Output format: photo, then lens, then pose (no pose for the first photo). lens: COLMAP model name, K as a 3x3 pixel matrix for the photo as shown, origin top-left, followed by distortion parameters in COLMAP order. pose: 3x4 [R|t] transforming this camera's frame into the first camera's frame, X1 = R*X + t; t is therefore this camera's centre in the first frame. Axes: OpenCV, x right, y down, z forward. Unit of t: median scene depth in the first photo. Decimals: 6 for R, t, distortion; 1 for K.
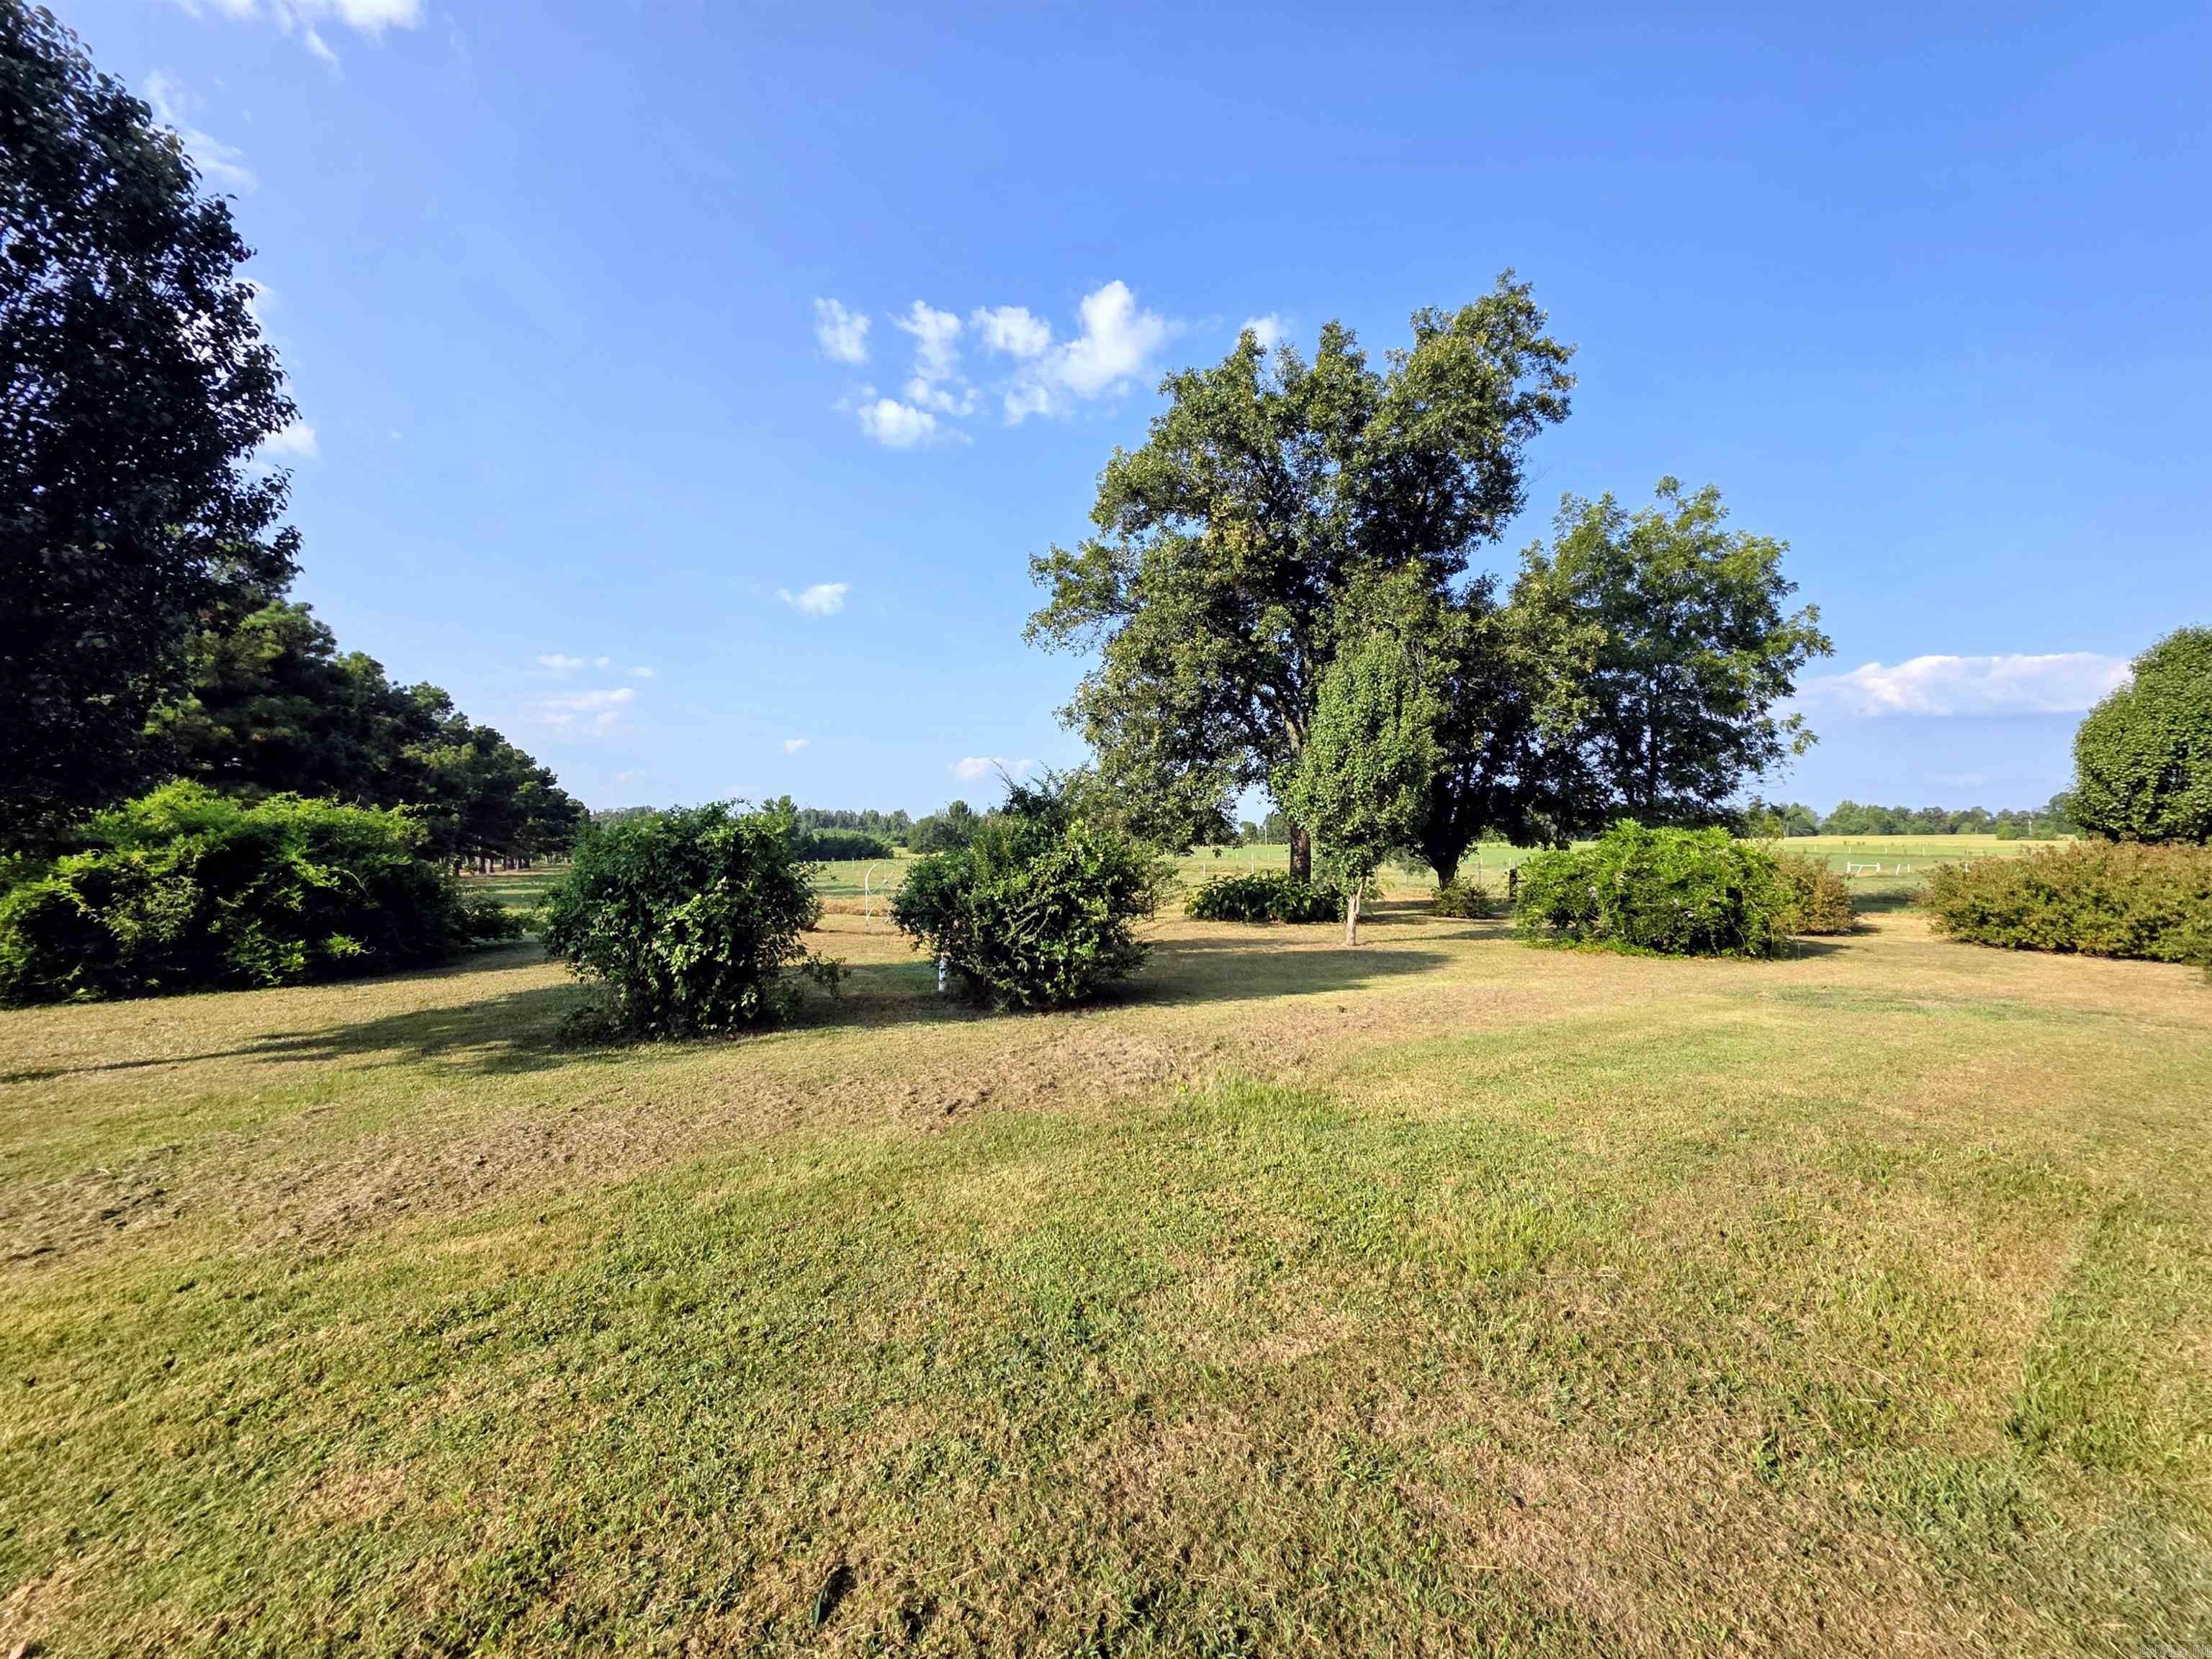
lens RADIAL K [[887.3, 0, 1104.7], [0, 887.3, 831.7], [0, 0, 1]] dist [0.017770, -0.001899]
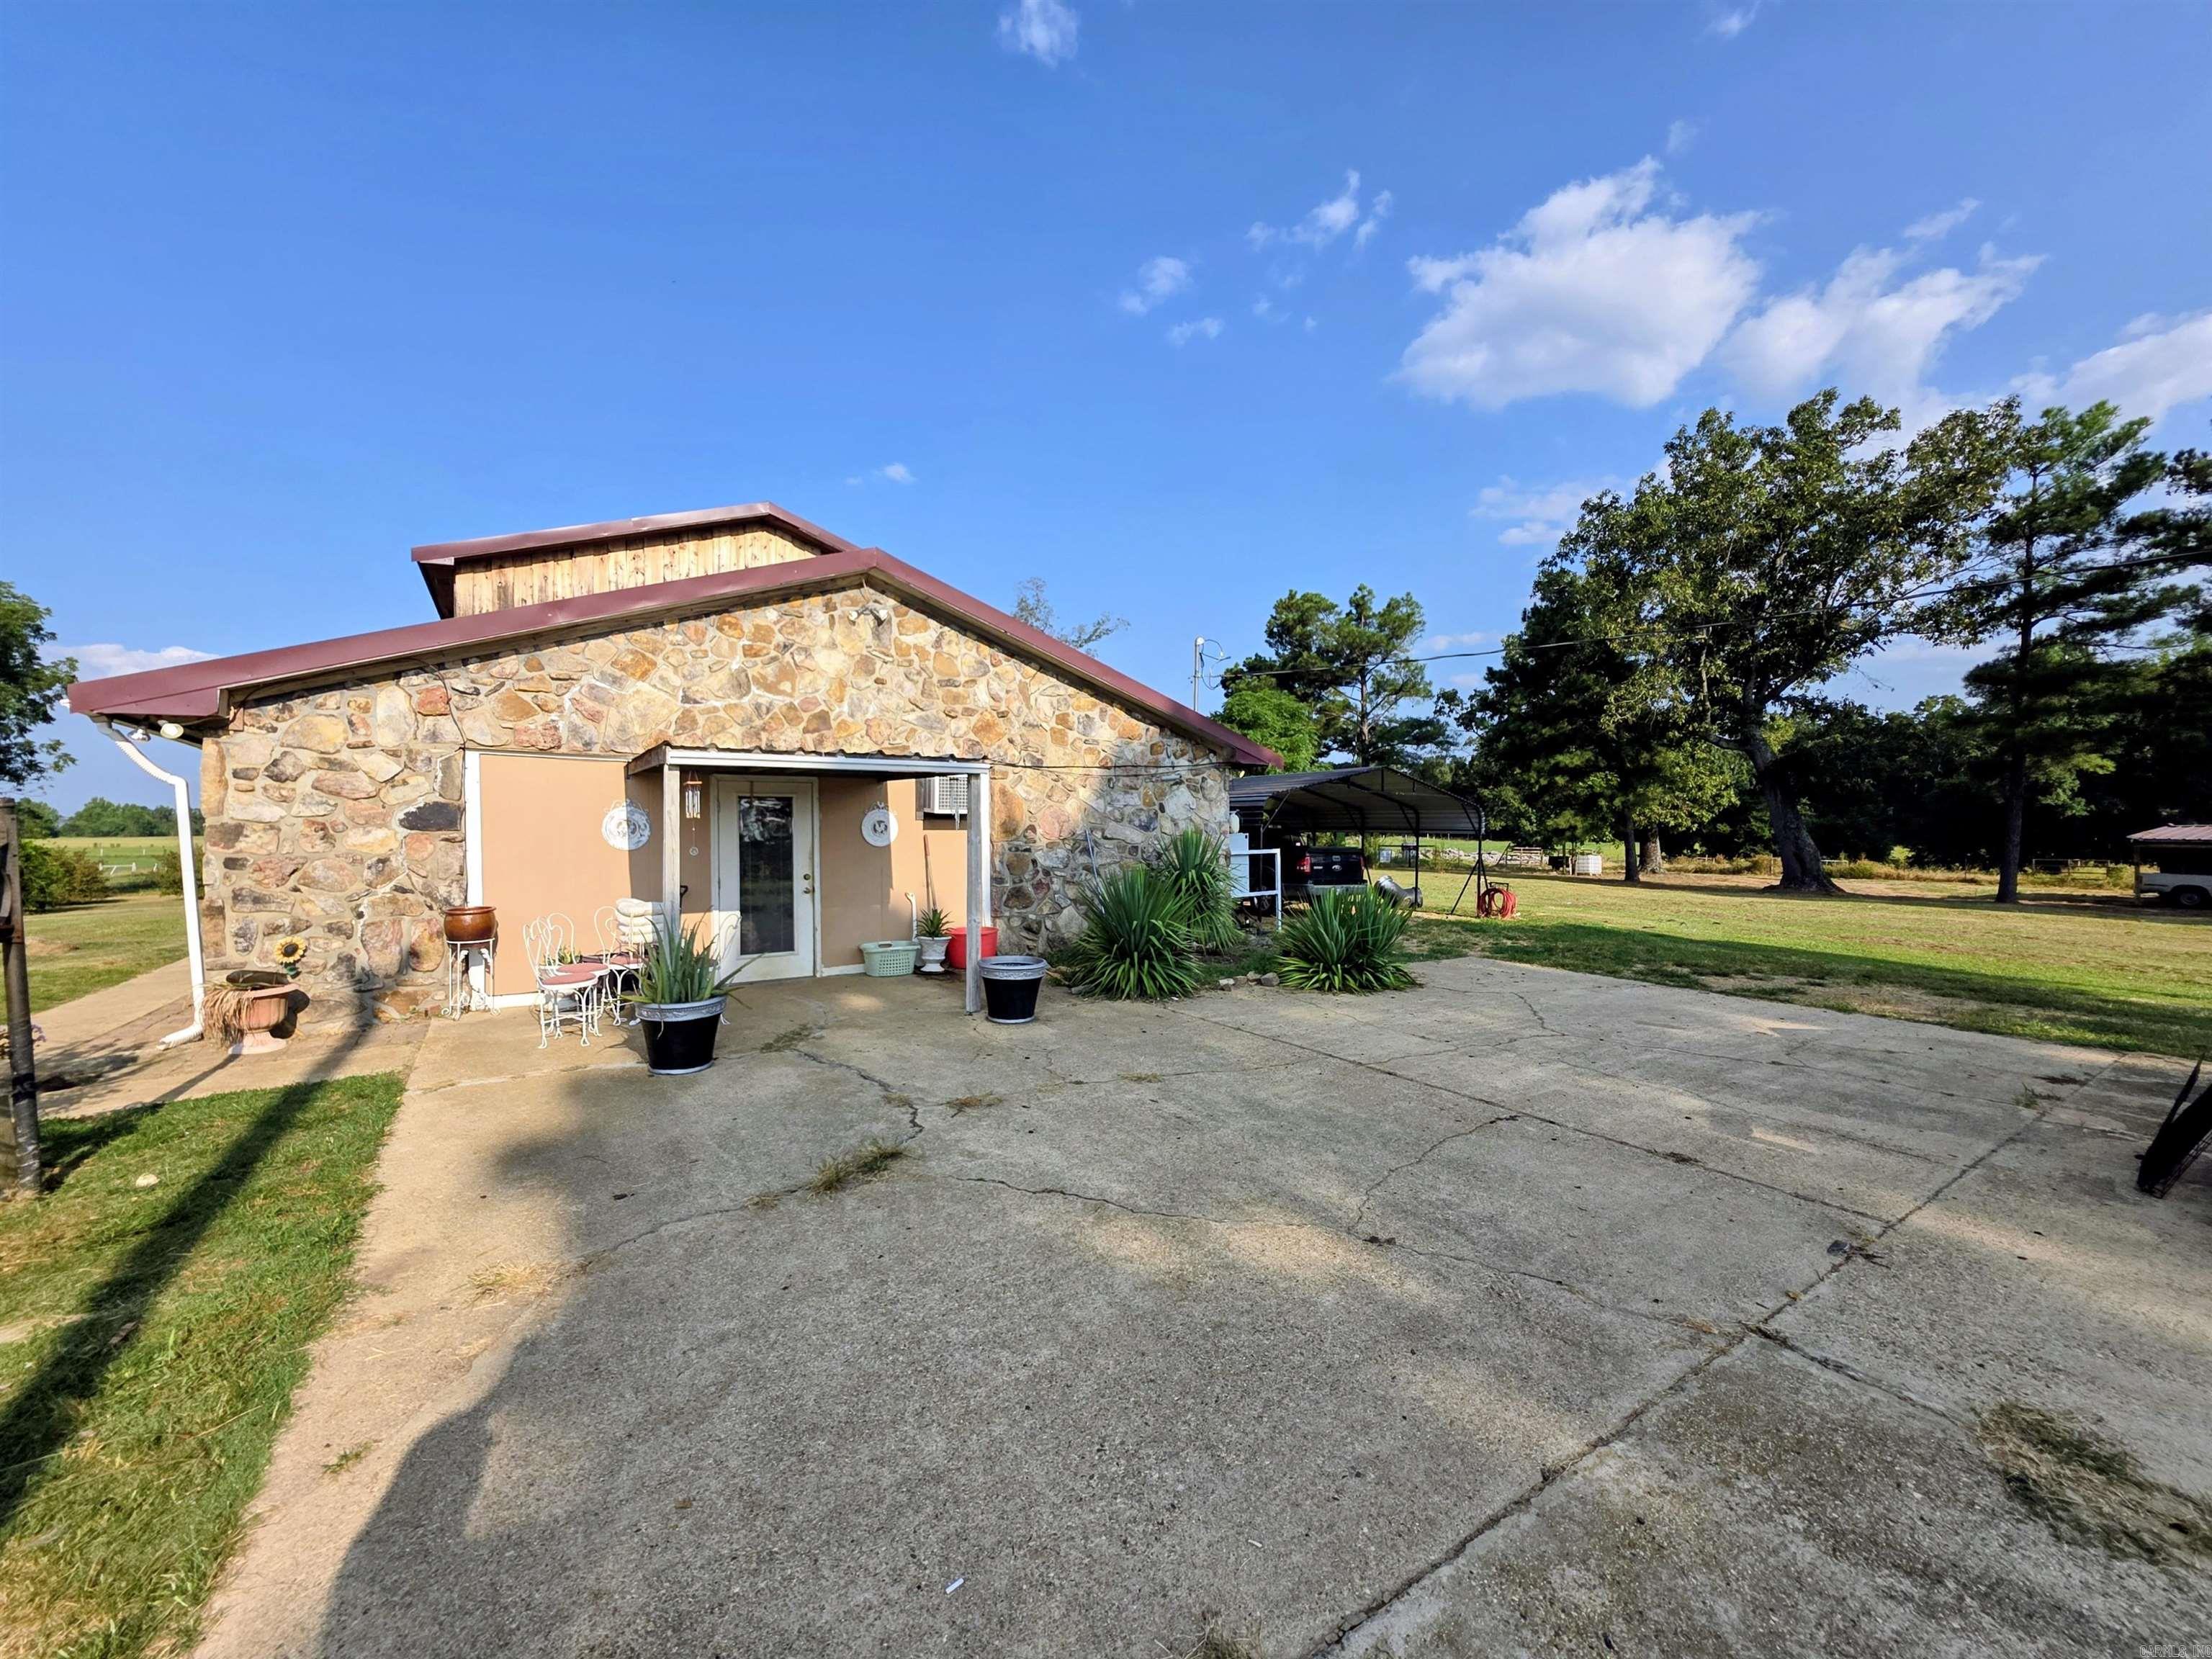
lens RADIAL K [[887.3, 0, 1091.2], [0, 887.3, 823.3], [0, 0, 1]] dist [0.017770, -0.001899]
pose [[0.046785, 0.010258, 0.998852, -0.229112], [0.000453, 0.999947, -0.010291, 0.000919], [-0.998905, 0.000934, 0.046778, -0.274144]]
